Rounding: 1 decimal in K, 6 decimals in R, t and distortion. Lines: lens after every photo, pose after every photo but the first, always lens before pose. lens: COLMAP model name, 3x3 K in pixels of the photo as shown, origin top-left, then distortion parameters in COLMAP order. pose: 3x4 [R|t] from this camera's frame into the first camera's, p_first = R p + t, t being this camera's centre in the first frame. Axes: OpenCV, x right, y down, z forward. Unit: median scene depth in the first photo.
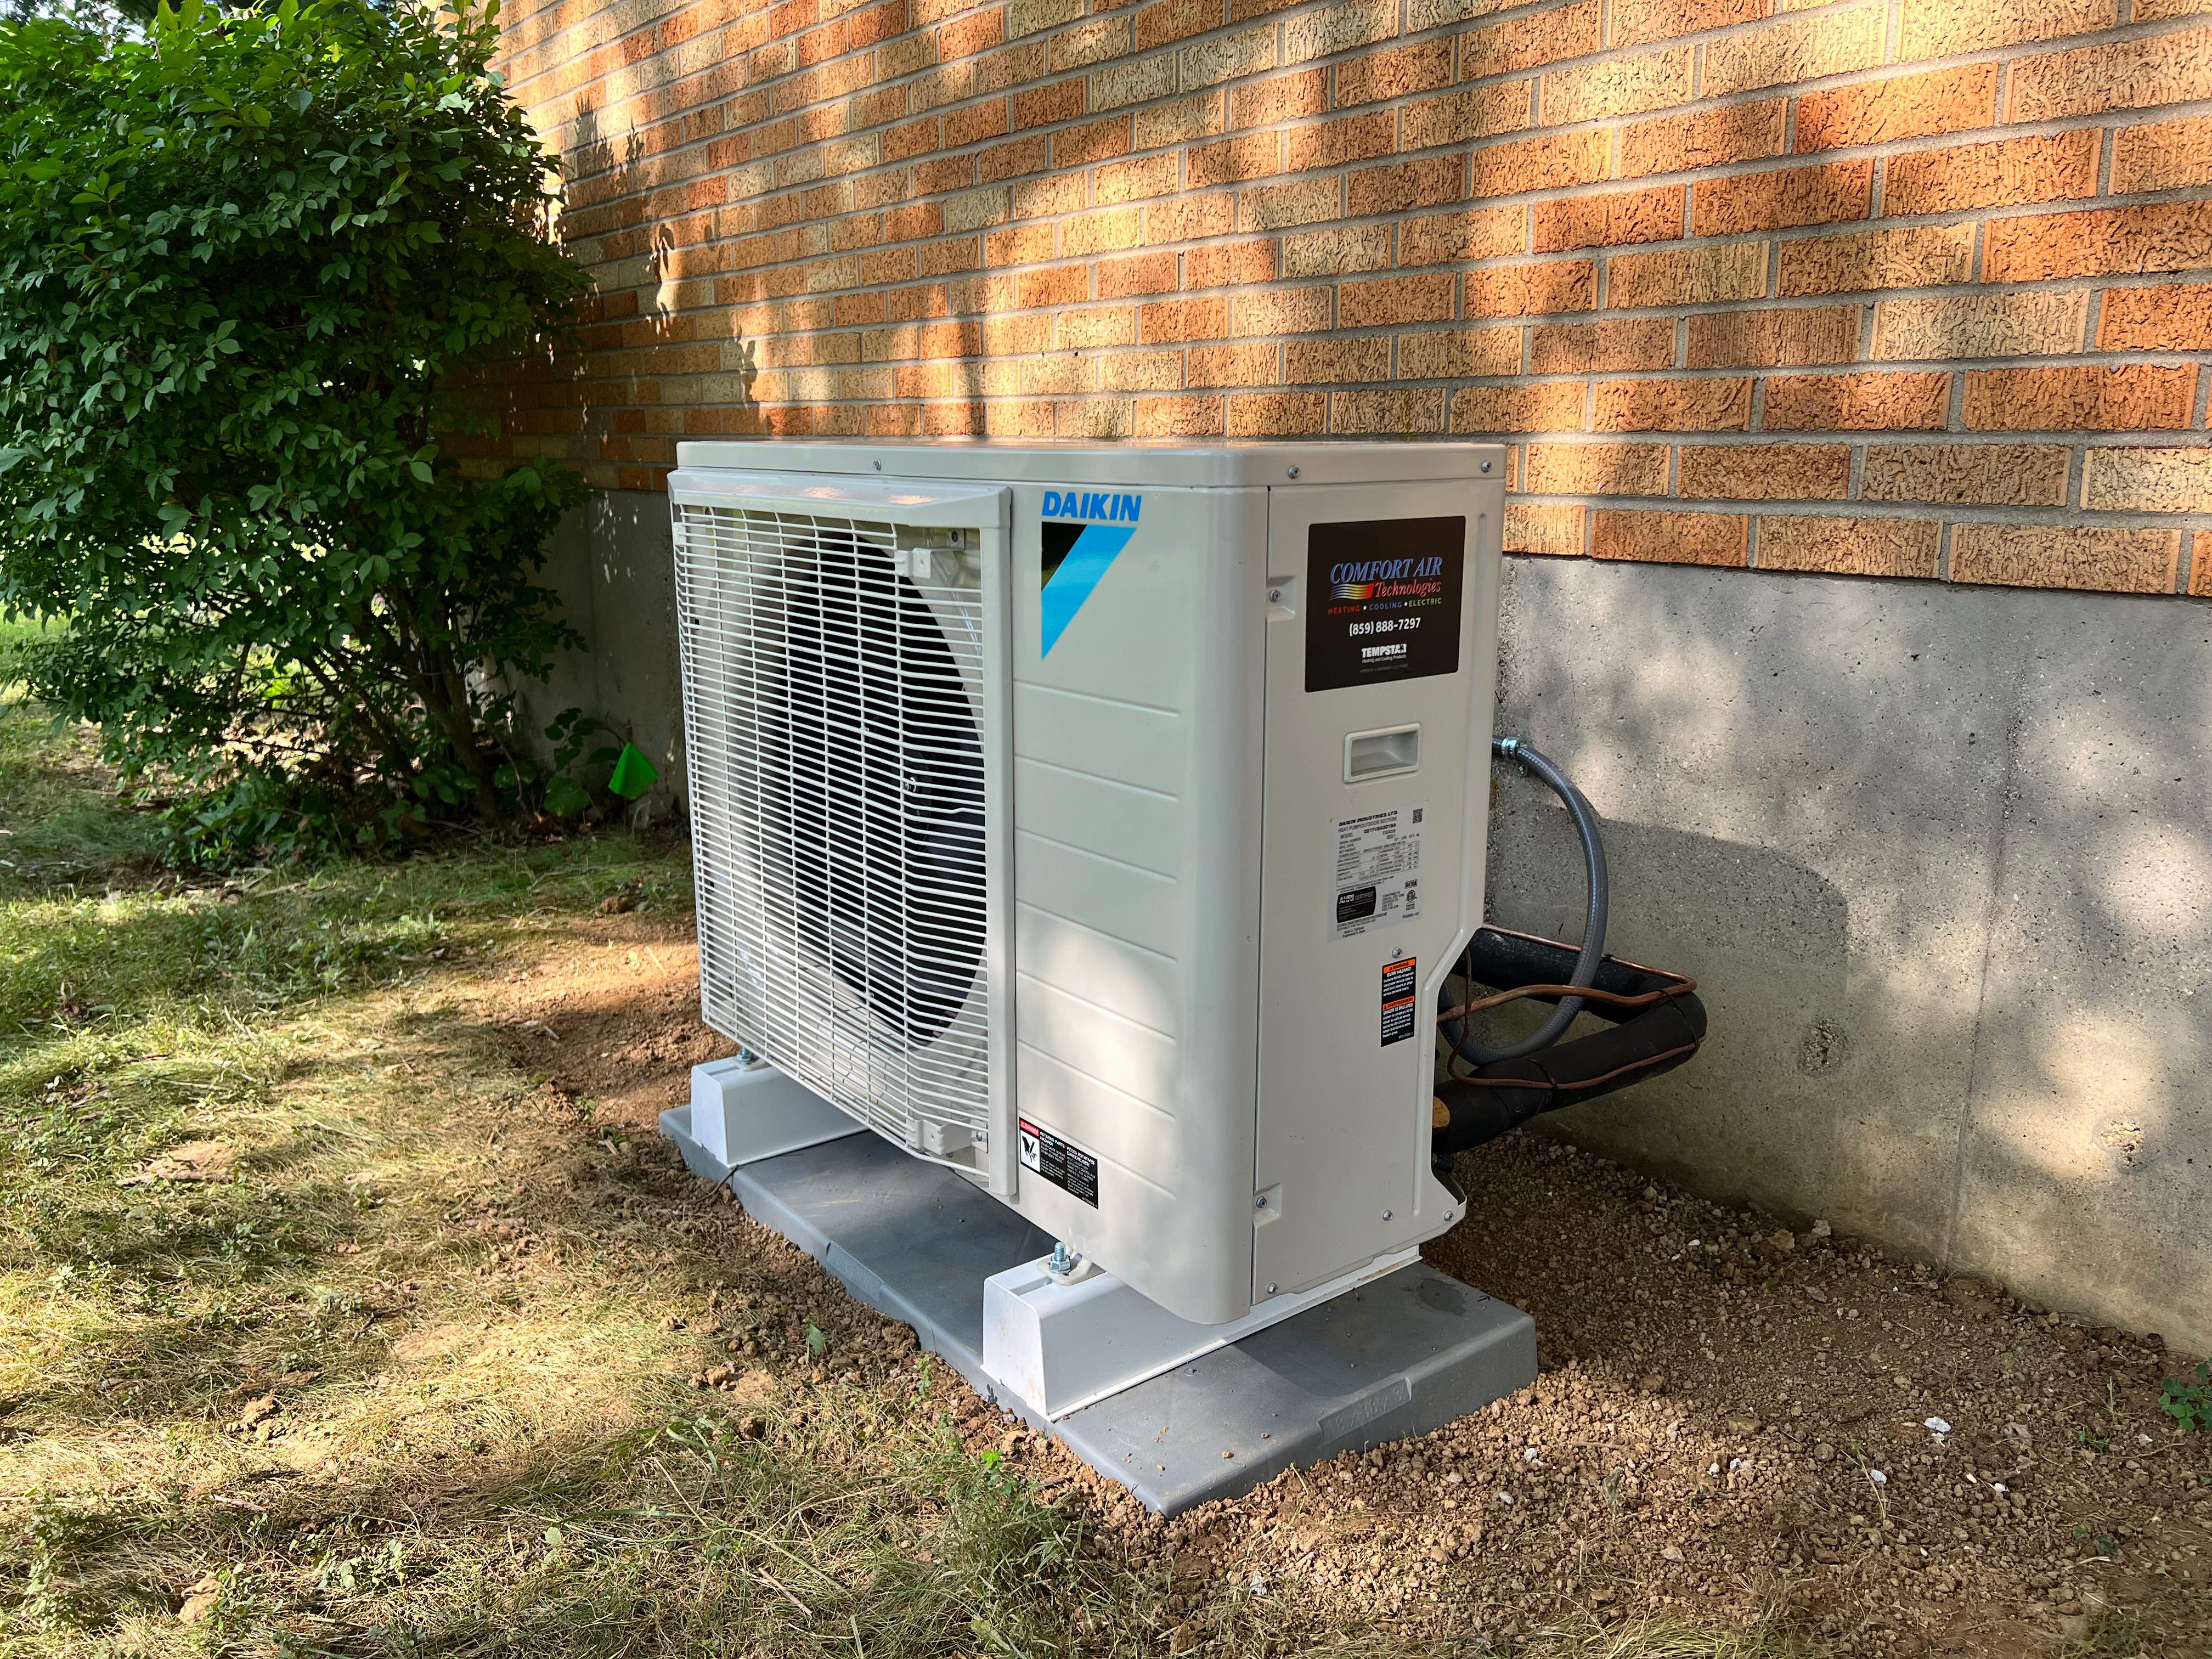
lens RADIAL K [[1655.9, 0, 1104.9], [0, 1655.9, 812.8], [0, 0, 1]] dist [0.046583, -0.052638]
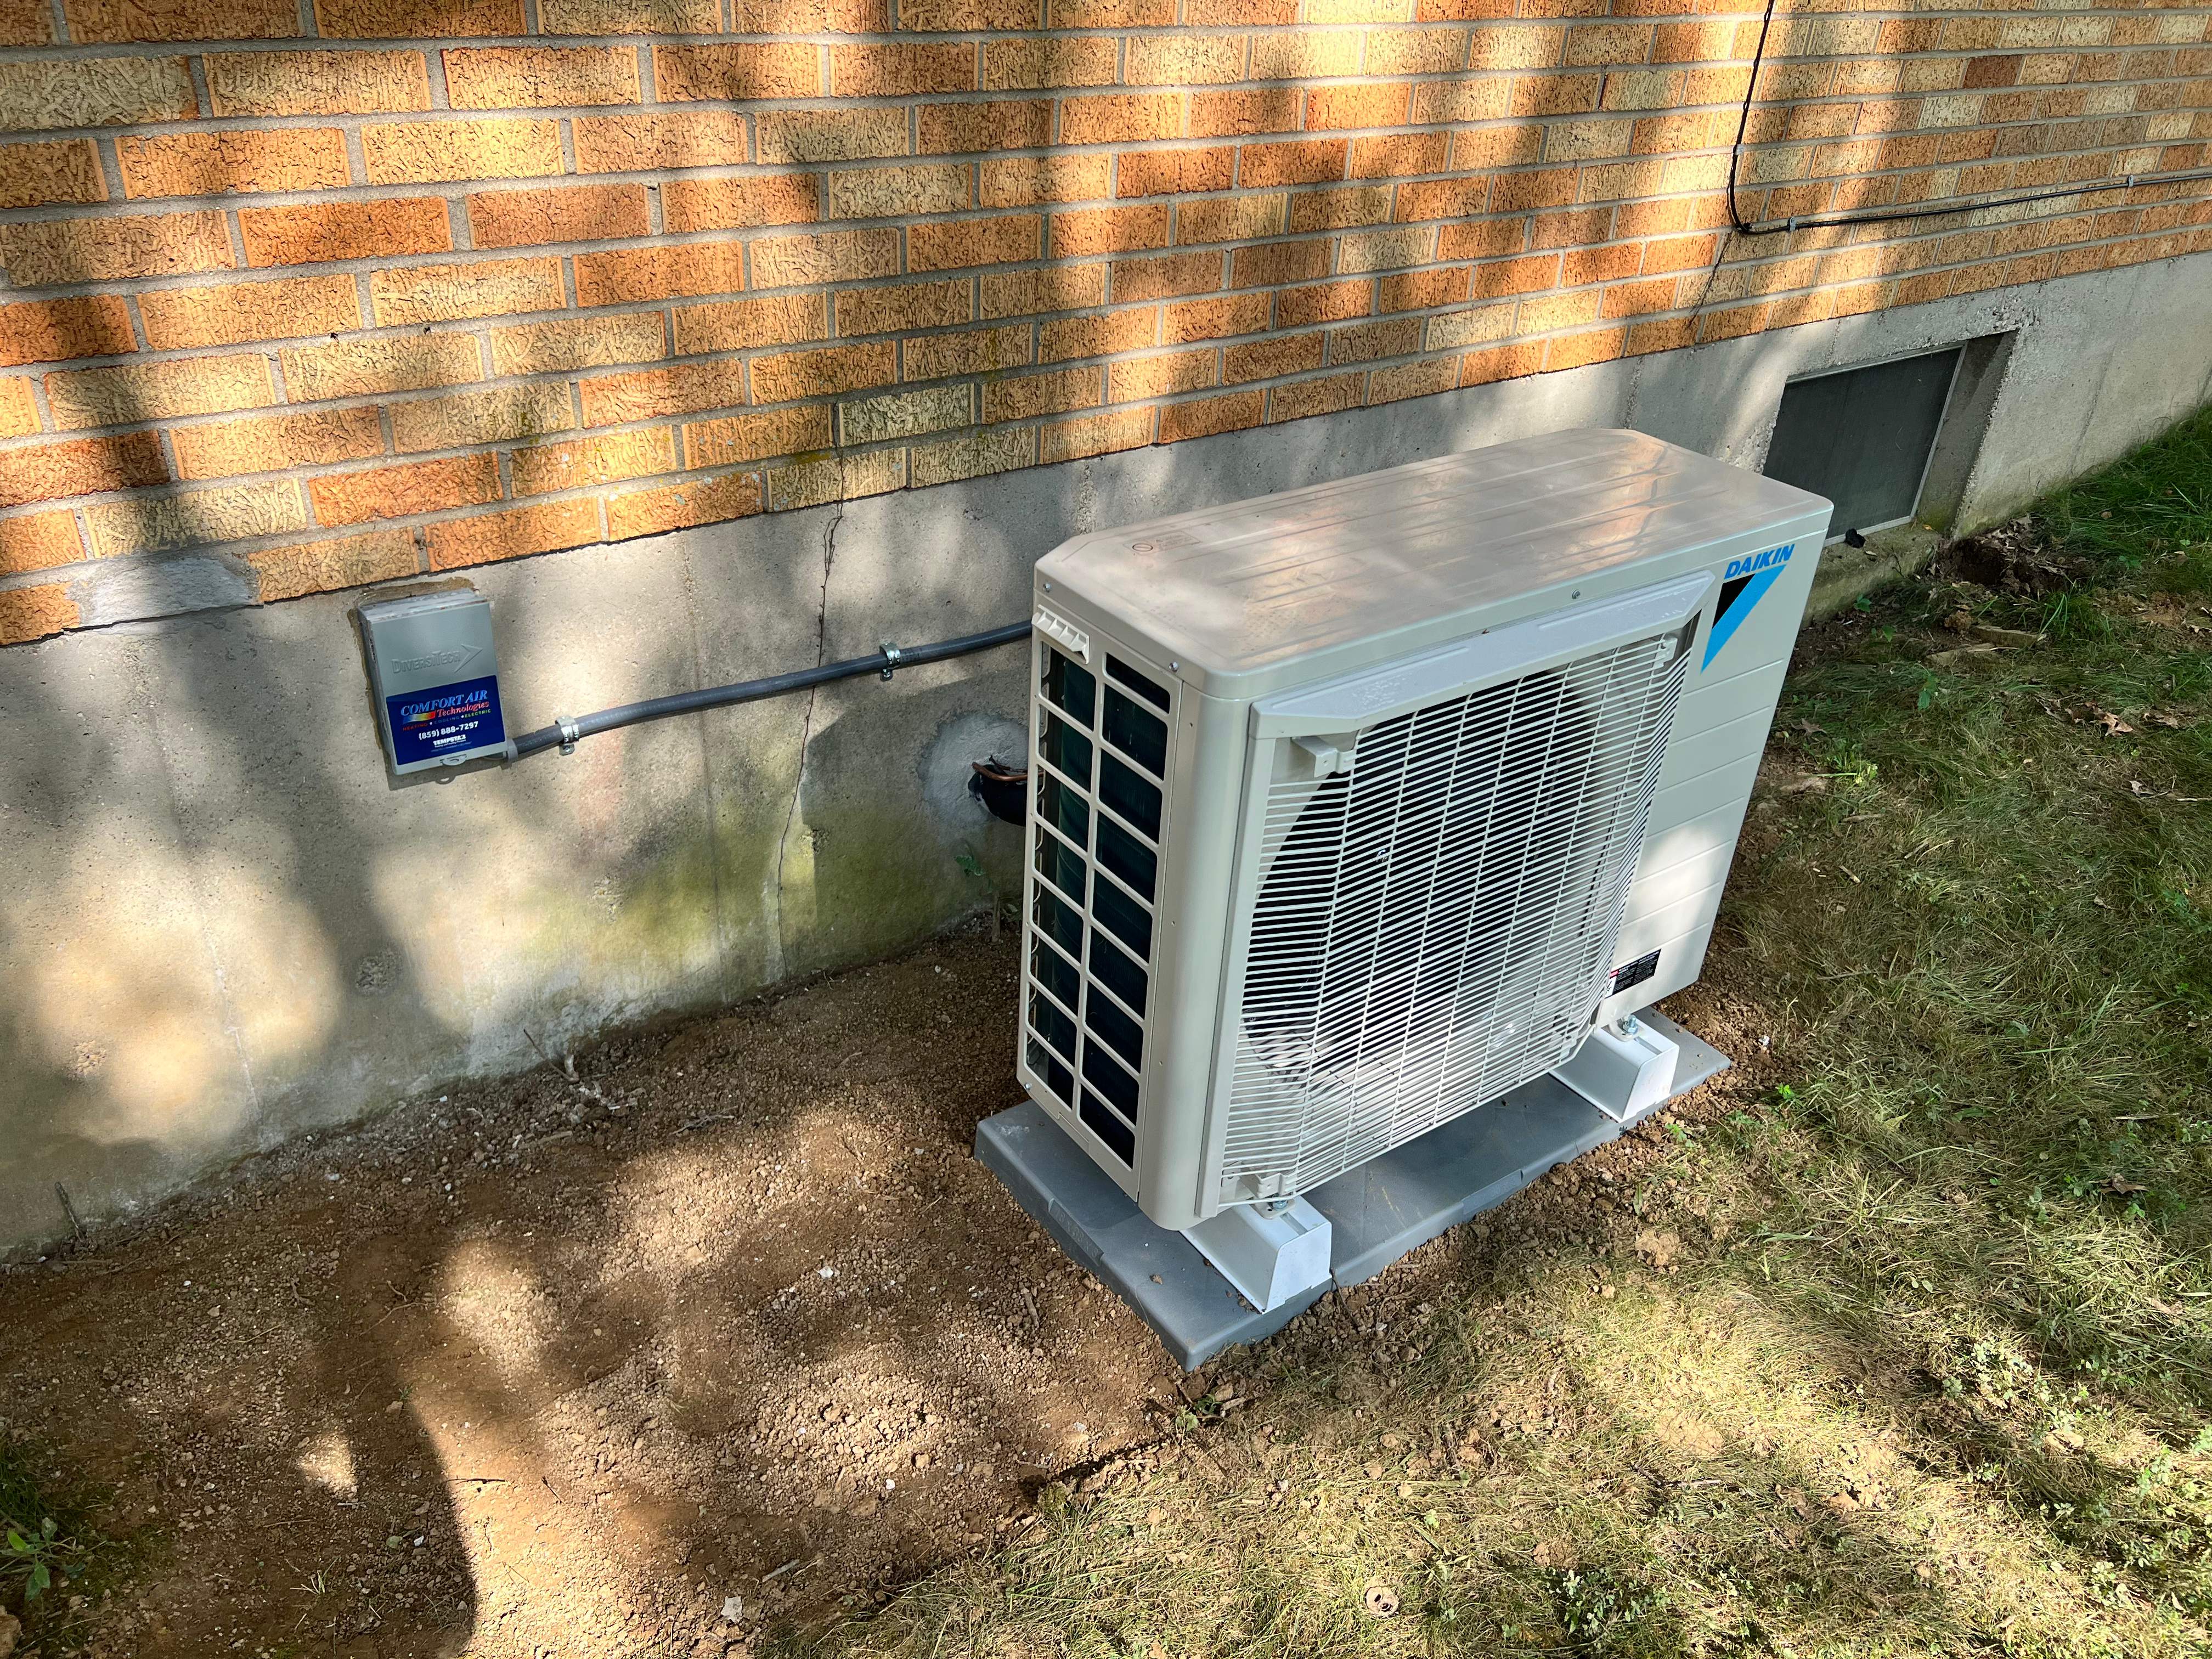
lens RADIAL K [[1664.0, 0, 1103.0], [0, 1664.0, 833.0], [0, 0, 1]] dist [0.048677, -0.055878]
pose [[0.034377, -0.511167, 0.858793, -1.045807], [0.172419, 0.849450, 0.498704, -0.600968], [-0.984424, 0.130928, 0.117337, 1.043735]]
